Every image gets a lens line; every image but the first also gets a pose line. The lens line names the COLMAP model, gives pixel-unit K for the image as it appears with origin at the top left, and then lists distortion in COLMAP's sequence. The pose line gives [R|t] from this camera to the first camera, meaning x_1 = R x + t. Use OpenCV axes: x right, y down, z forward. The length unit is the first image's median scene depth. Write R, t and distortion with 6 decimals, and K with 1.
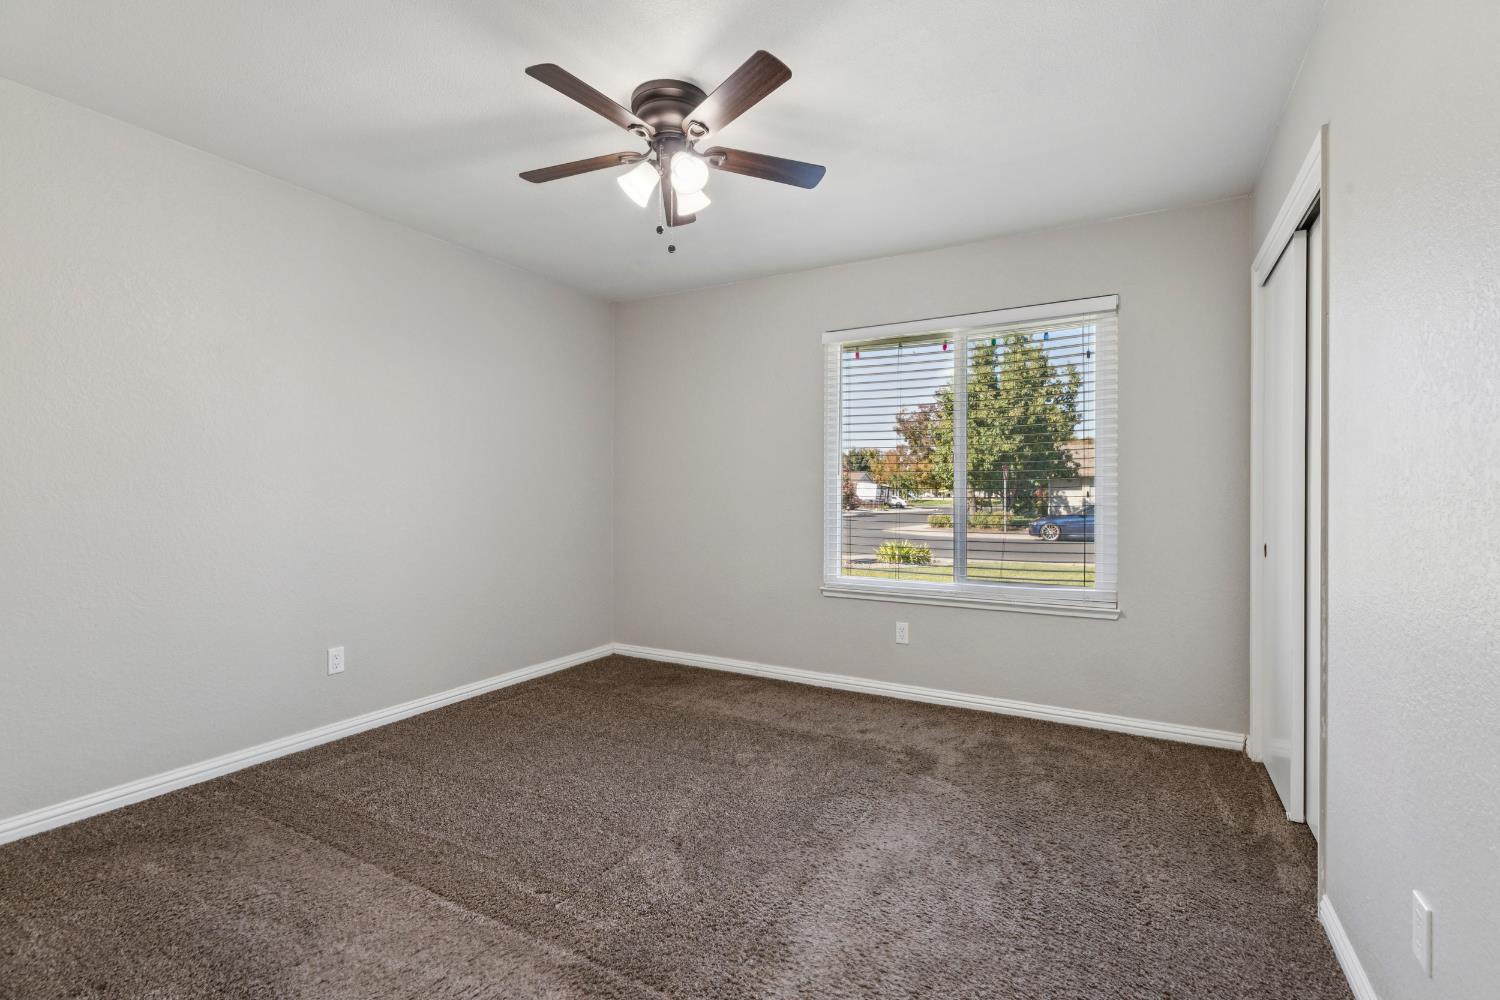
lens RADIAL K [[684.6, 0, 756.2], [0, 684.6, 492.0], [0, 0, 1]] dist [0.003699, 0.000005]
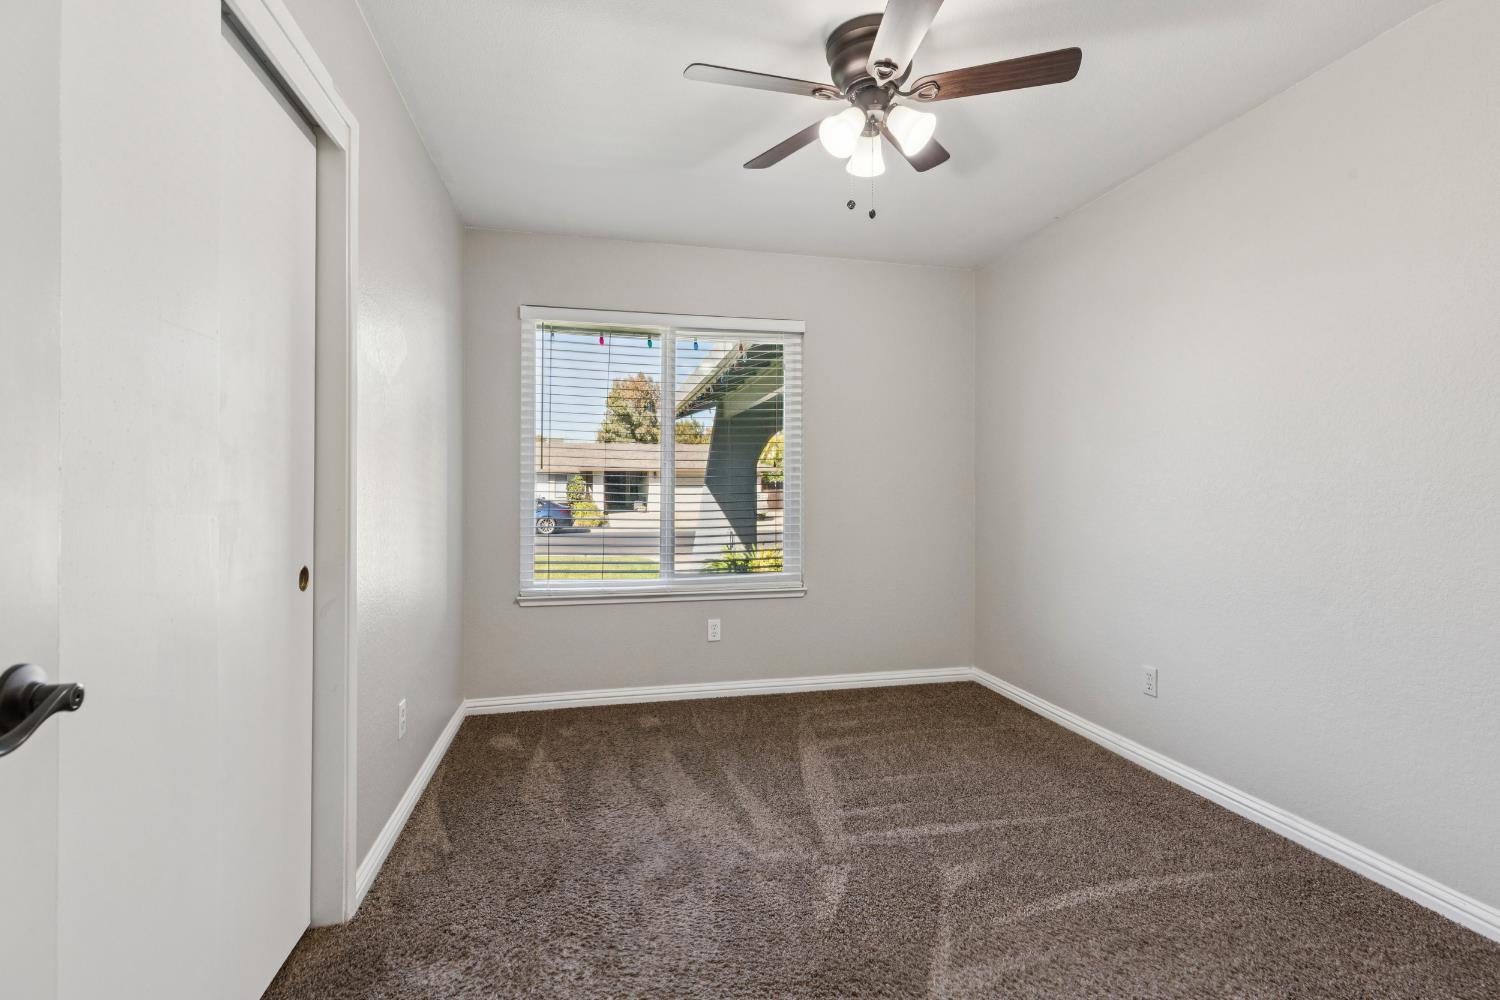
lens RADIAL K [[684.6, 0, 756.2], [0, 684.6, 492.0], [0, 0, 1]] dist [0.003699, 0.000005]
pose [[0.730309, -0.001414, 0.683116, -0.299067], [-0.003630, 0.999976, 0.005950, -0.001637], [-0.683108, -0.006825, 0.730286, 0.168186]]
